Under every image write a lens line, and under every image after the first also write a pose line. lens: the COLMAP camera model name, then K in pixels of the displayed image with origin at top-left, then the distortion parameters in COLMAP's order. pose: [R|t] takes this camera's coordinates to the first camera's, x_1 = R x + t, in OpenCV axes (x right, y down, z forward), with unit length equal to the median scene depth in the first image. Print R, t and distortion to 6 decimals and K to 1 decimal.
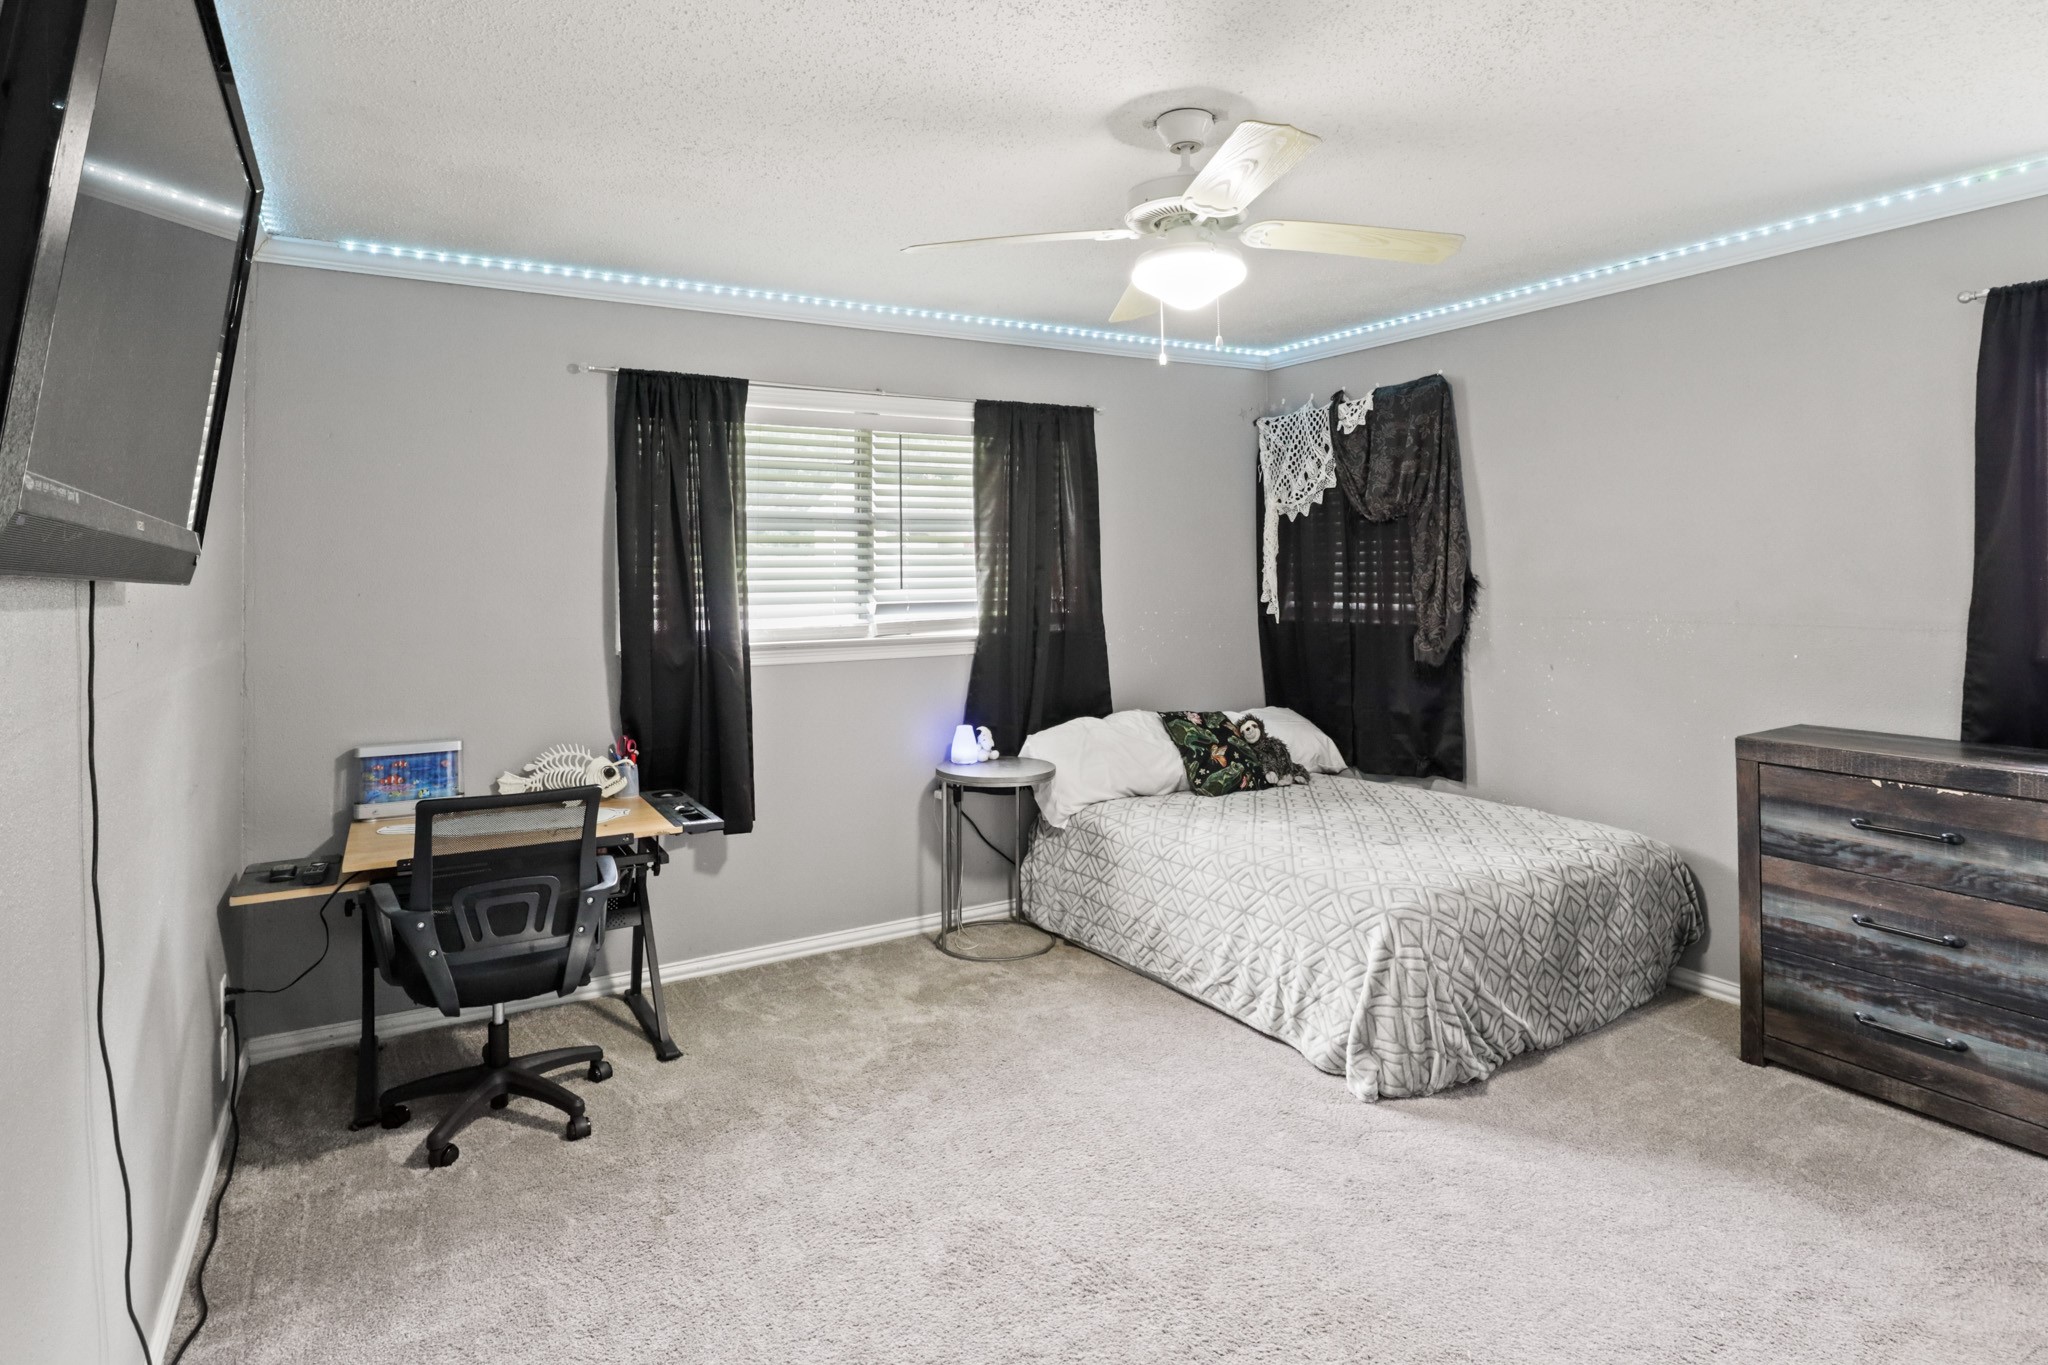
lens RADIAL K [[1117.8, 0, 1024.2], [0, 1117.8, 557.2], [0, 0, 1]] dist [-0.040884, 0.018600]
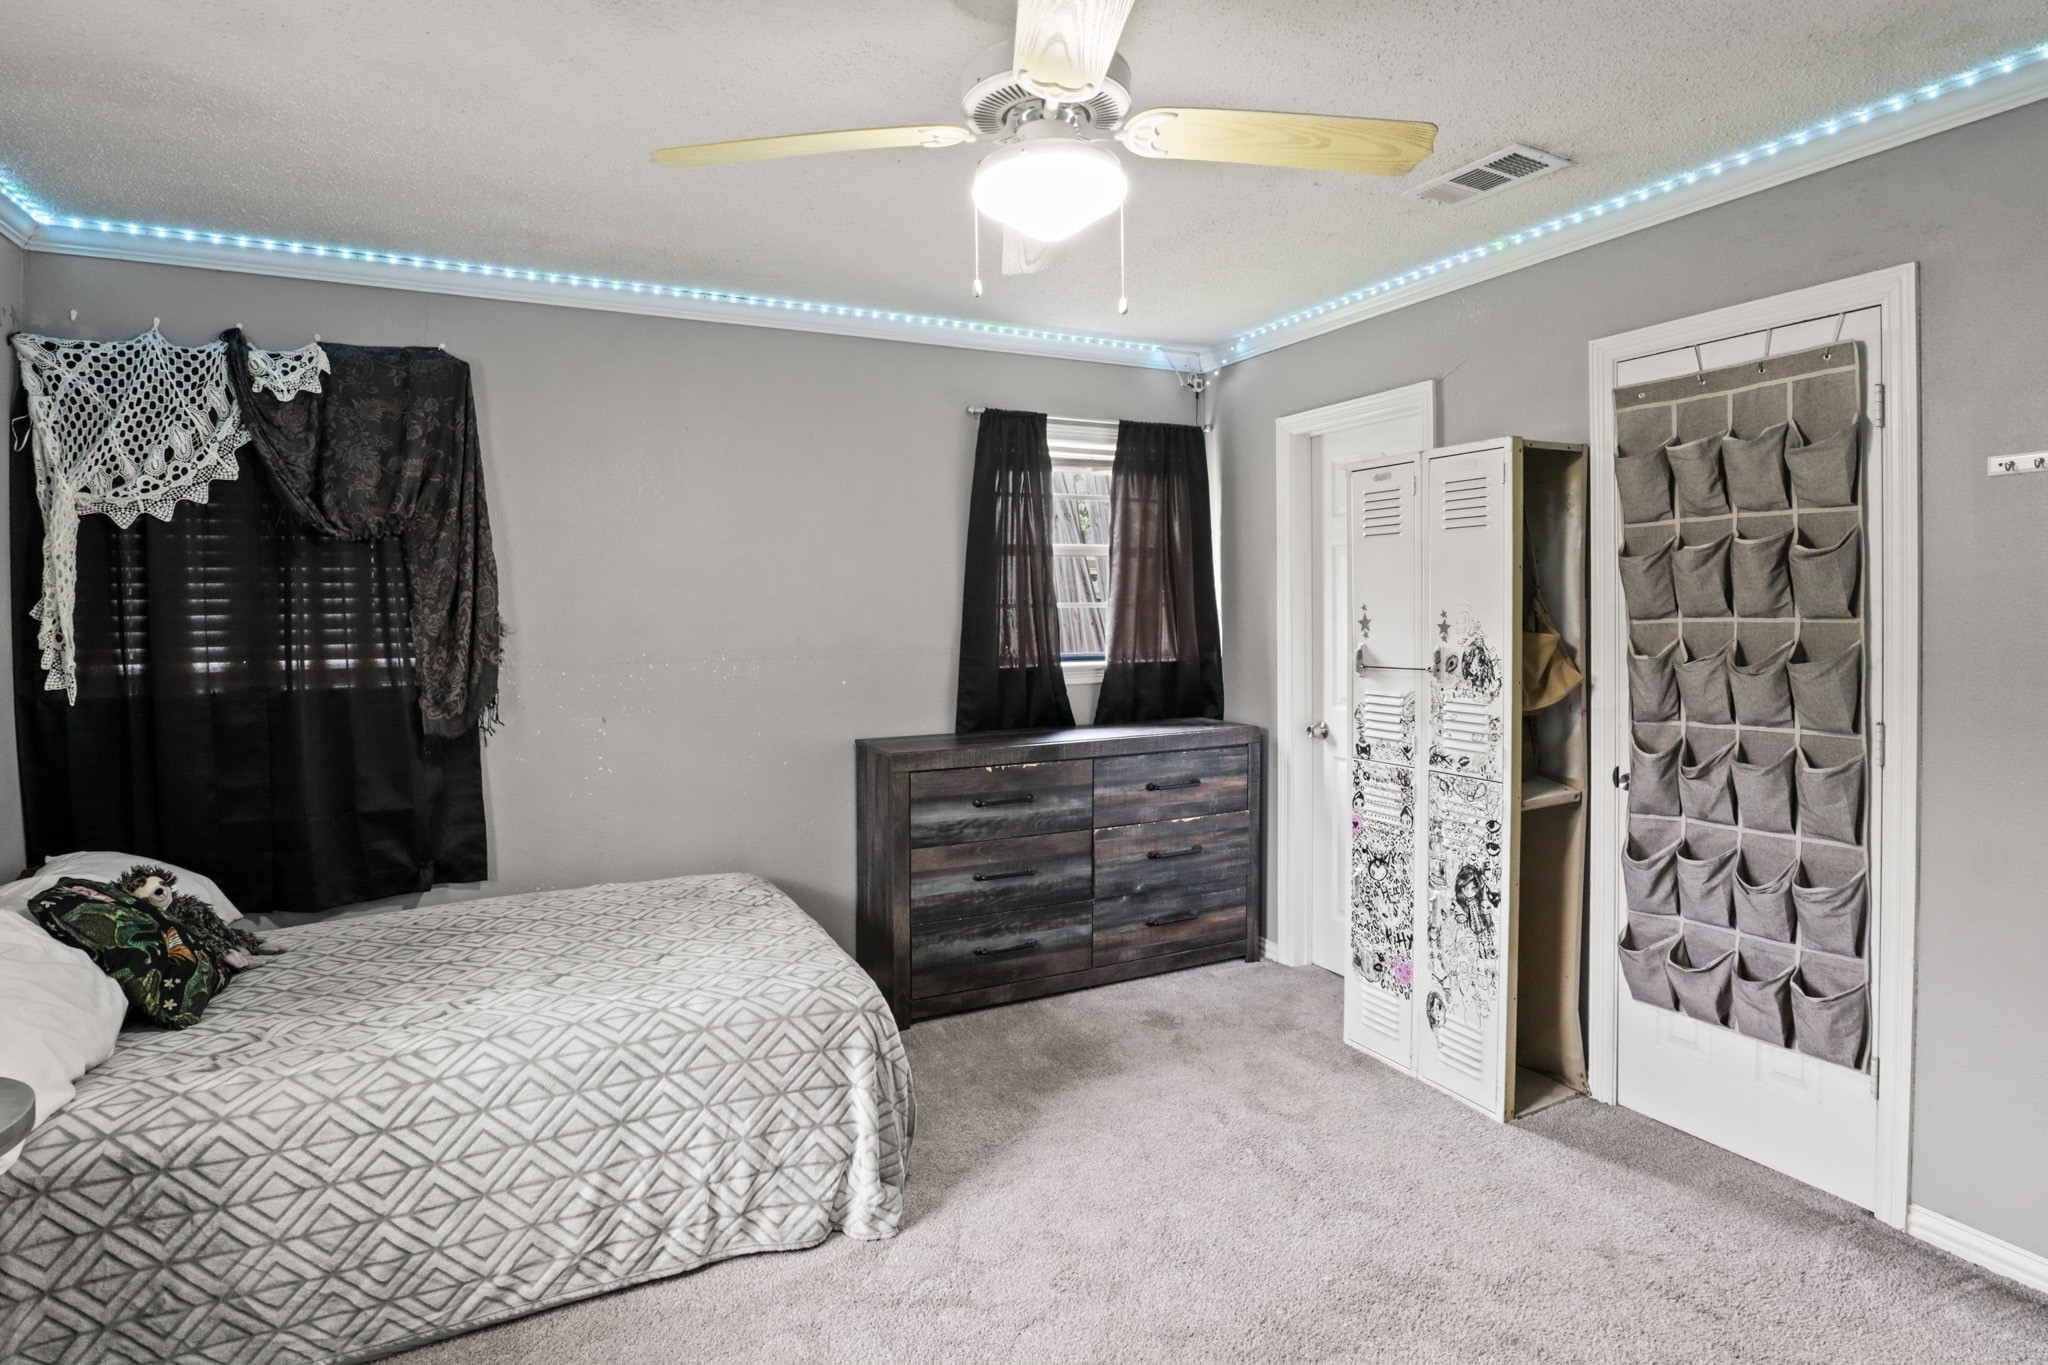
lens RADIAL K [[1074.1, 0, 1025.0], [0, 1074.1, 631.0], [0, 0, 1]] dist [-0.020229, 0.001415]
pose [[0.062737, -0.017145, 0.997883, -0.359022], [-0.006158, 0.999827, 0.017565, 0.011746], [-0.998011, -0.007247, 0.062620, 0.623733]]
